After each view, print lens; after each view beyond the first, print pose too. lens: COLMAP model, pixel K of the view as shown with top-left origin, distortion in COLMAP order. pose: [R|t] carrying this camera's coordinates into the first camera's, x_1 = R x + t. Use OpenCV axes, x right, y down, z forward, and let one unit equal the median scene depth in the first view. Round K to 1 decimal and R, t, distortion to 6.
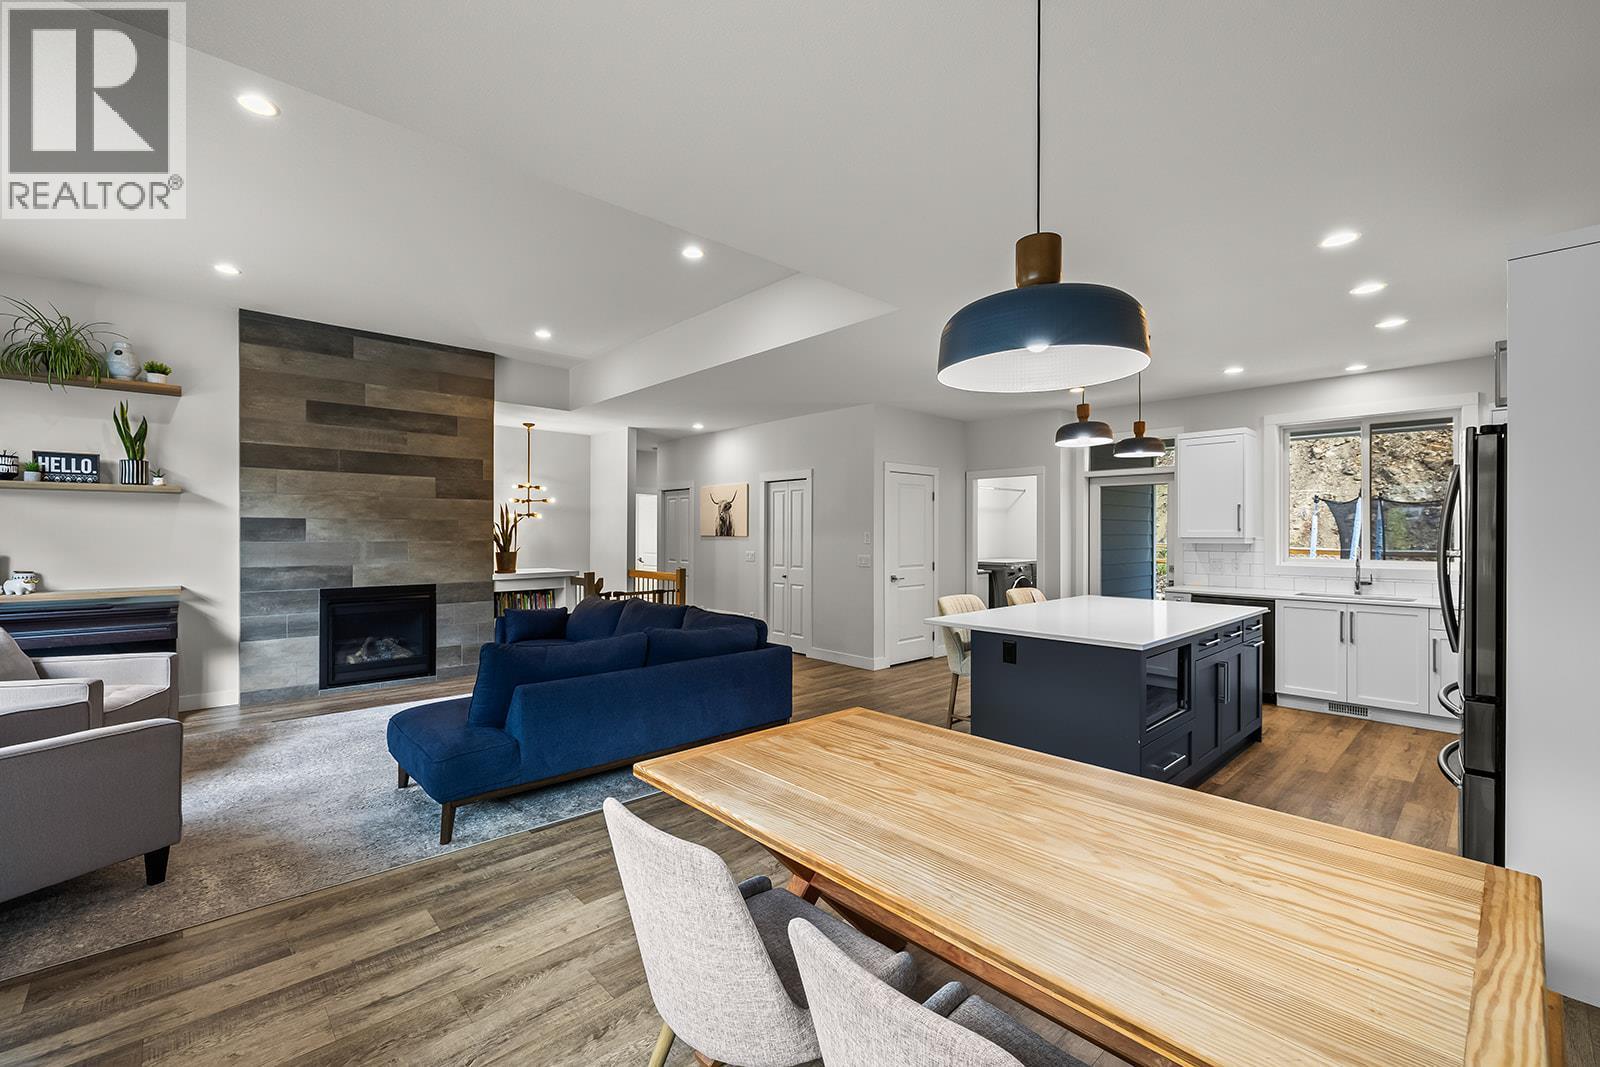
lens RADIAL K [[693.8, 0, 796.2], [0, 693.8, 531.4], [0, 0, 1]] dist [-0.001415, 0.000122]
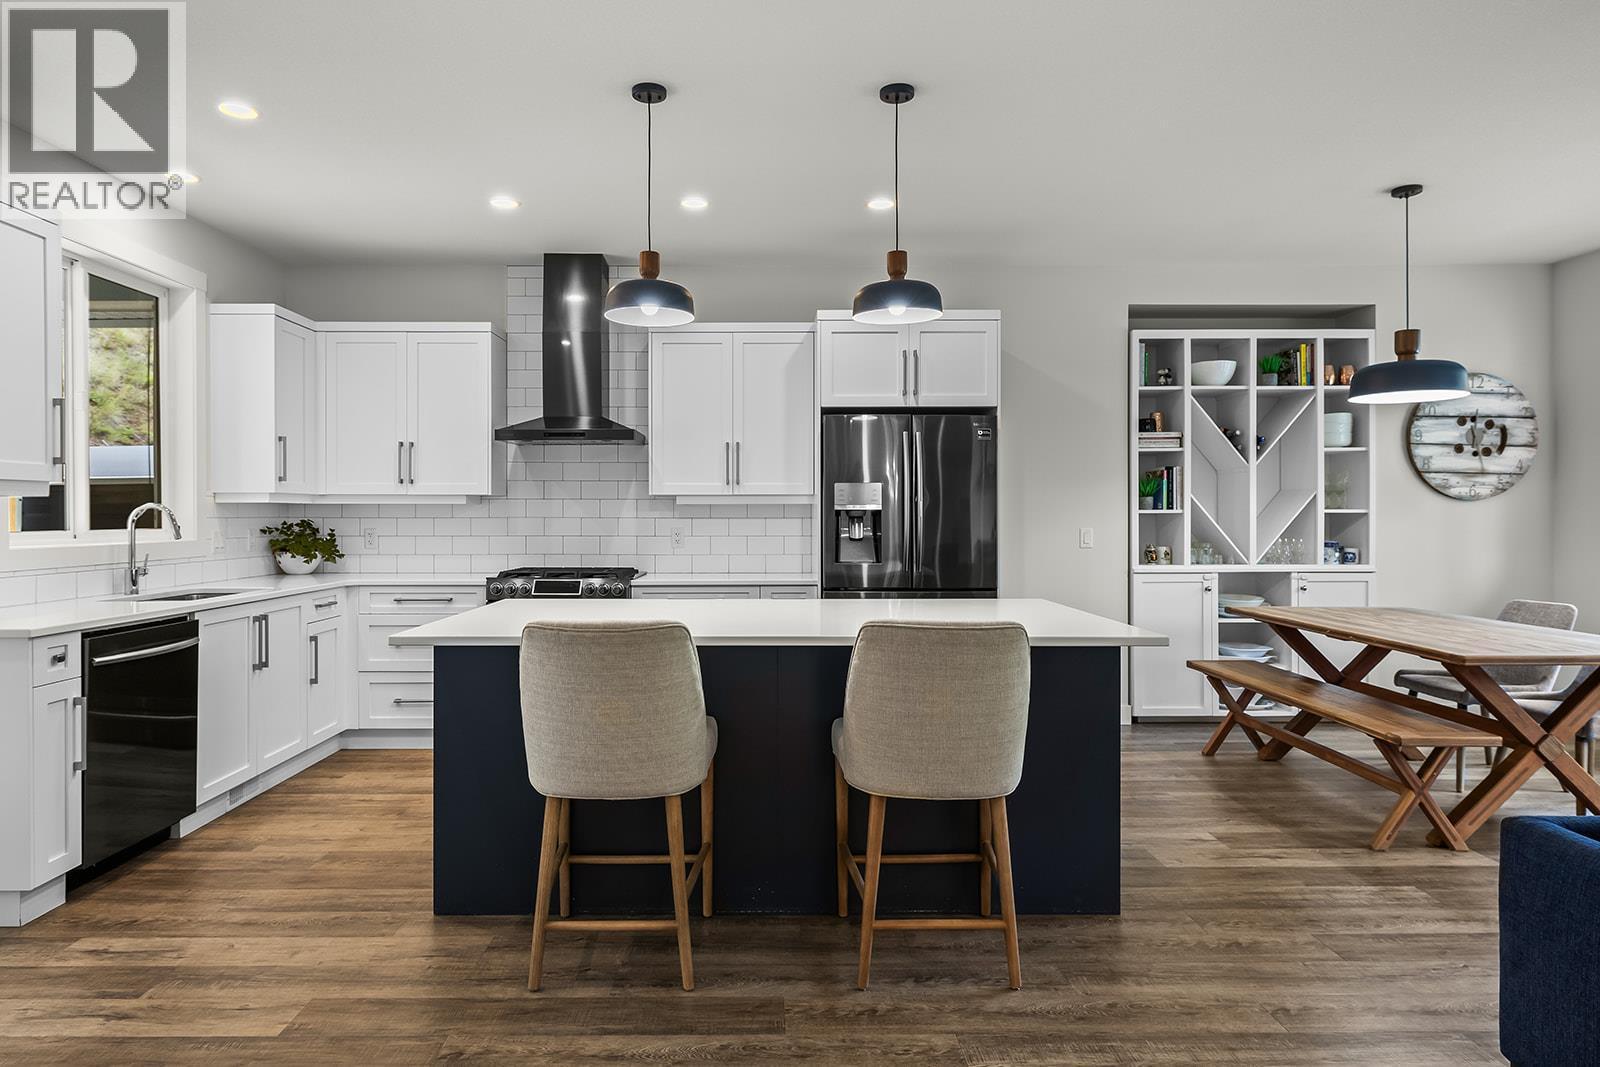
lens RADIAL K [[943.9, 0, 766.7], [0, 943.9, 516.8], [0, 0, 1]] dist [0.003097, -0.003817]
pose [[-0.738376, -0.000604, 0.674389, -0.043844], [0.000396, 0.999999, 0.001329, 0.026567], [-0.674390, 0.001248, -0.738375, 1.091501]]
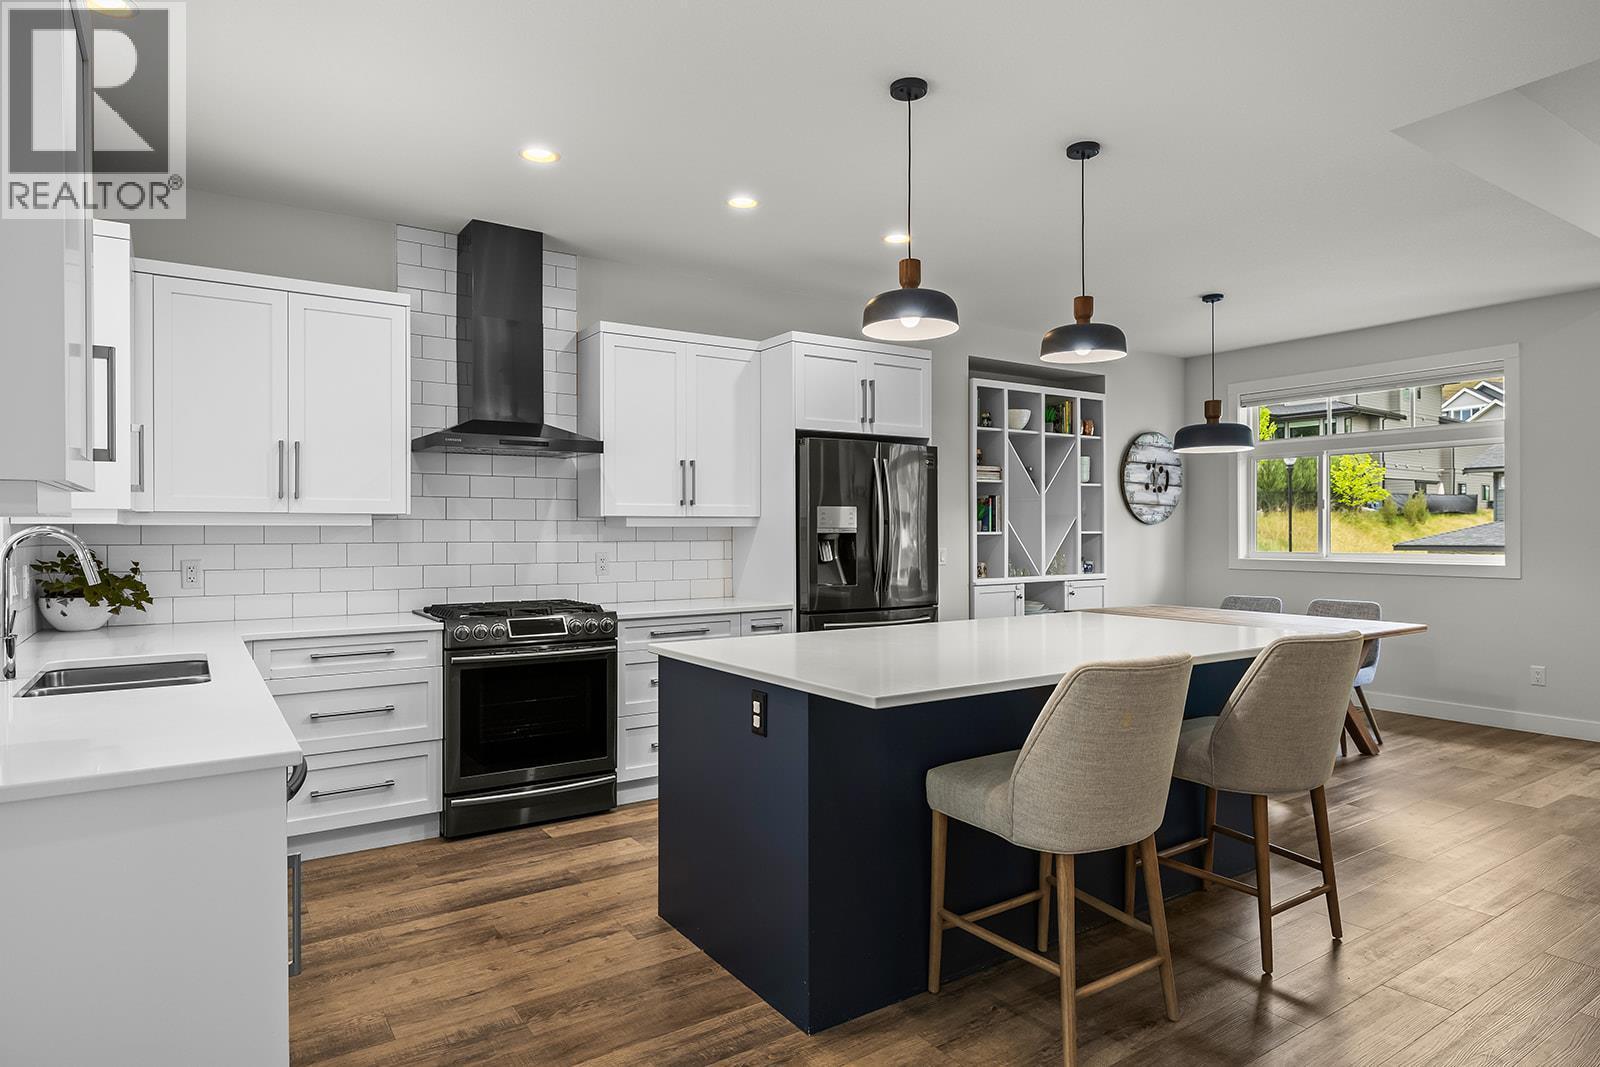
lens RADIAL K [[908.2, 0, 790.3], [0, 908.2, 532.0], [0, 0, 1]] dist [-0.002073, 0.000770]
pose [[-0.987483, 0.002365, 0.157708, 0.350447], [0.002407, 0.999997, 0.000074, 0.020952], [-0.157707, 0.000452, -0.987486, 1.223427]]
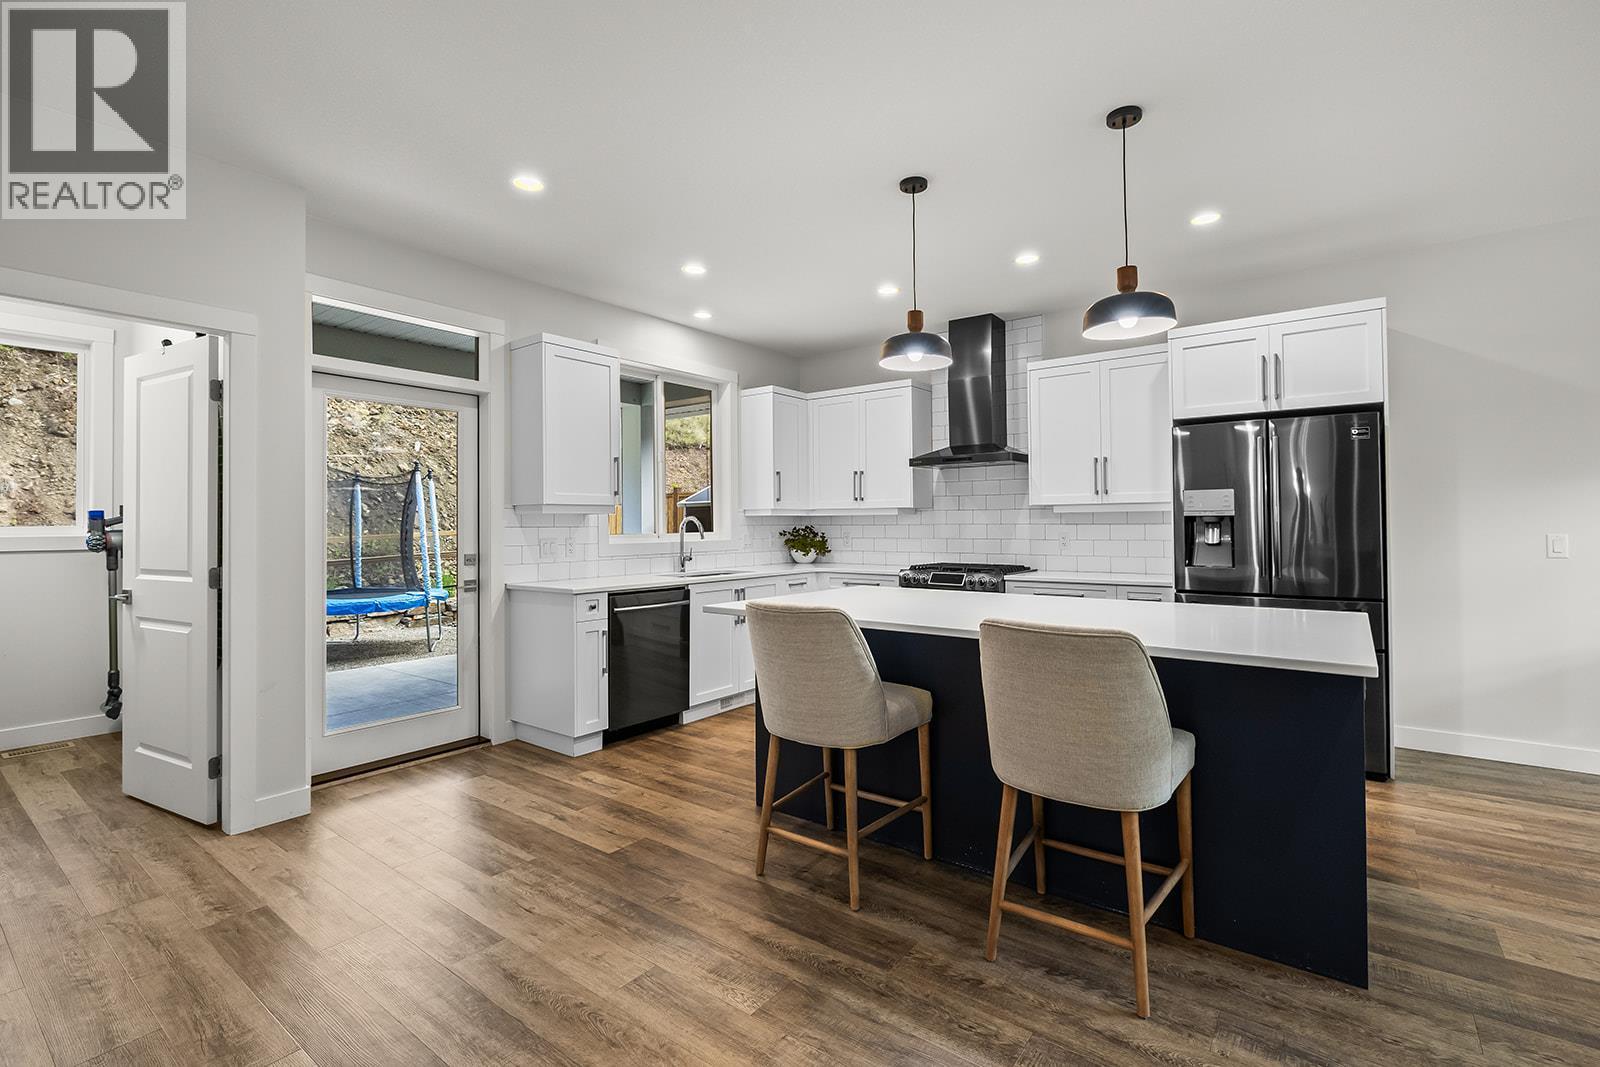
lens RADIAL K [[720.9, 0, 812.4], [0, 720.9, 512.0], [0, 0, 1]] dist [-0.004875, -0.000413]
pose [[-0.184160, 0.017867, 0.982734, -0.116615], [0.005539, 0.999838, -0.017140, 0.027325], [-0.982881, 0.002287, -0.184229, 0.907905]]
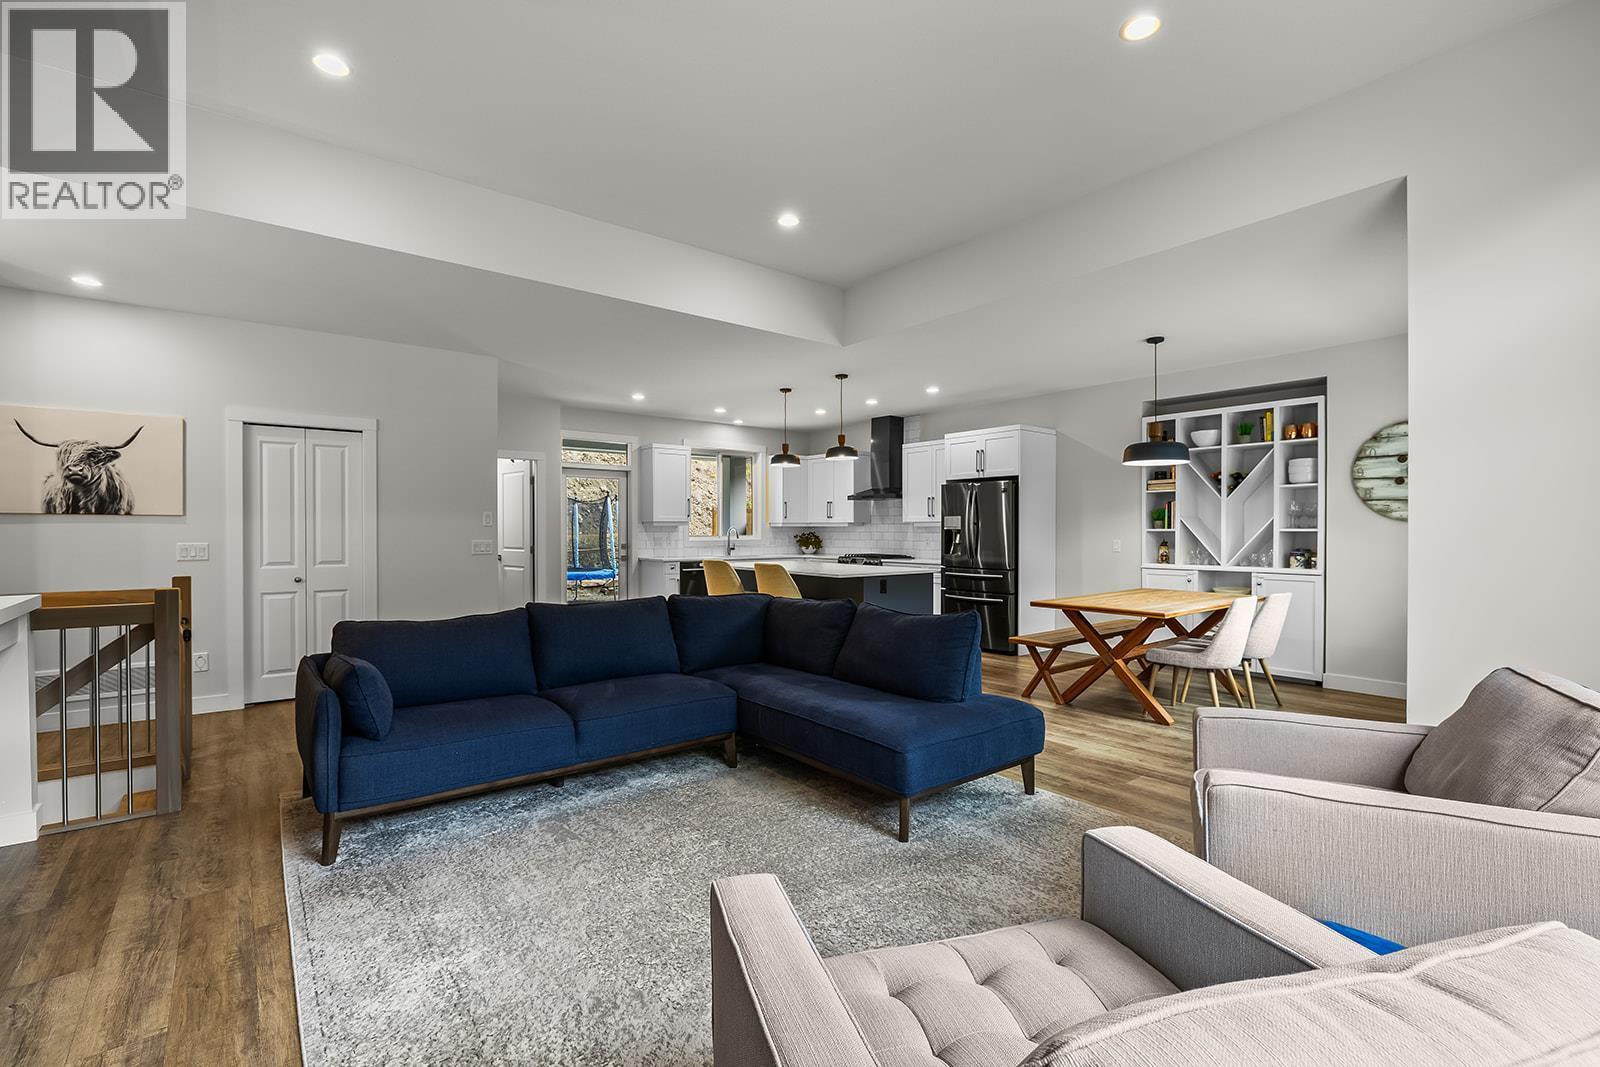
lens RADIAL K [[693.8, 0, 808.3], [0, 693.8, 532.1], [0, 0, 1]] dist [-0.001415, 0.000122]
pose [[0.052225, -0.003756, 0.998628, -0.797042], [-0.002161, 0.999990, 0.003874, 0.023164], [-0.998633, -0.002361, 0.052216, 0.646591]]
